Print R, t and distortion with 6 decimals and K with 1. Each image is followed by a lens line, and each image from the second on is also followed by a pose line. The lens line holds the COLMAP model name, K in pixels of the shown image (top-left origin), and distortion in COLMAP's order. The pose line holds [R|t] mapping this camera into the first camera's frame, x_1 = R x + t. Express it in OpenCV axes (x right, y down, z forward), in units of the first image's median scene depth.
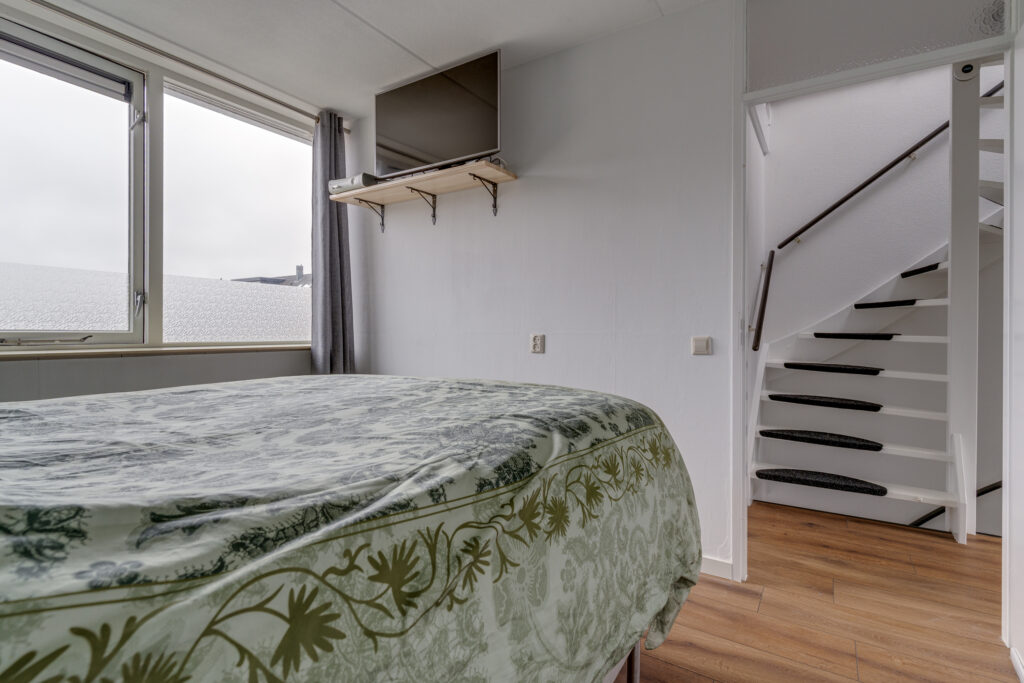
lens RADIAL K [[455.6, 0, 544.9], [0, 455.6, 331.9], [0, 0, 1]] dist [0.000042, -0.000036]
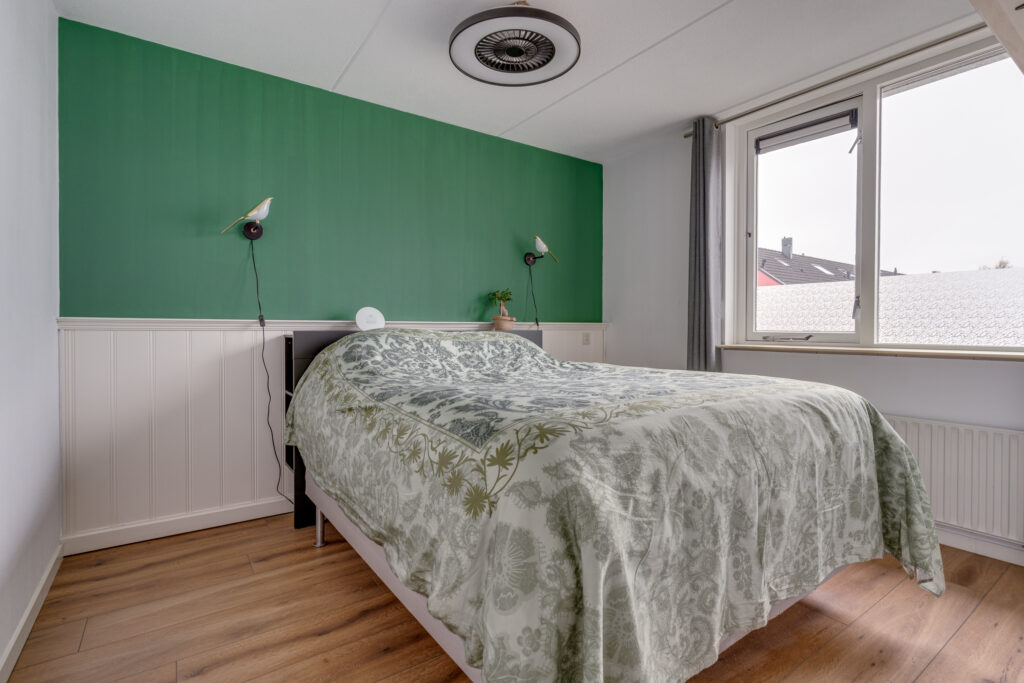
lens RADIAL K [[489.5, 0, 522.5], [0, 489.5, 332.4], [0, 0, 1]] dist [-0.002465, 0.000116]
pose [[-0.376267, 0.003163, -0.926506, 1.265127], [-0.005706, 0.999967, 0.005731, -0.006854], [0.926494, 0.007443, -0.376236, 1.746496]]
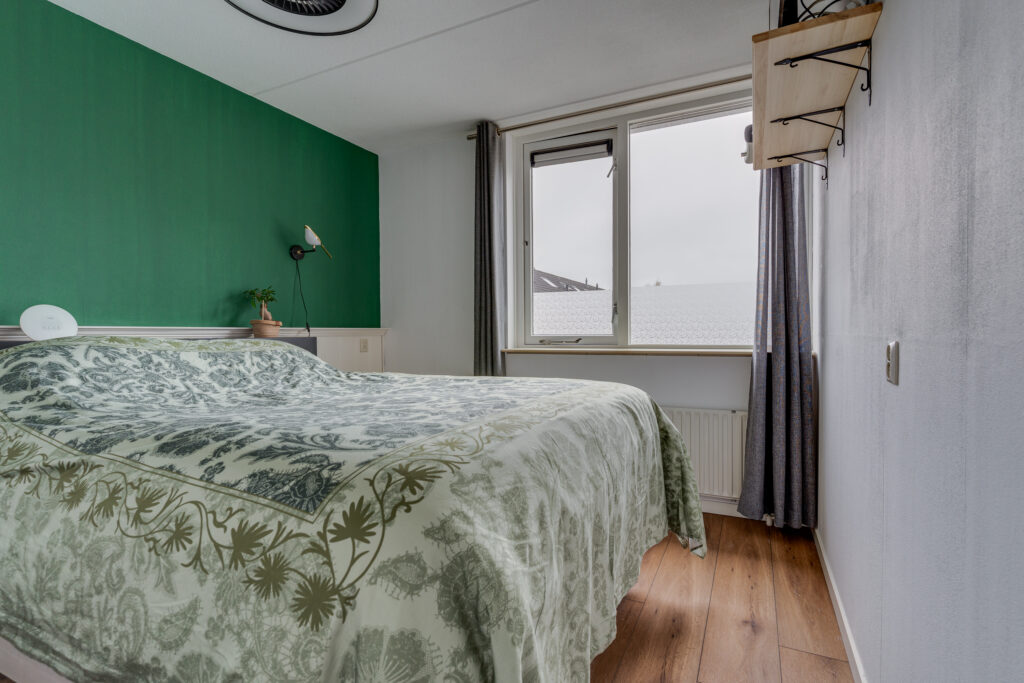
lens RADIAL K [[485.2, 0, 514.5], [0, 485.2, 339.2], [0, 0, 1]] dist [0.000672, -0.000097]
pose [[0.100926, 0.007390, -0.994867, 1.033438], [0.005658, 0.999952, 0.008002, -0.005360], [0.994878, -0.006436, 0.100879, 1.478912]]
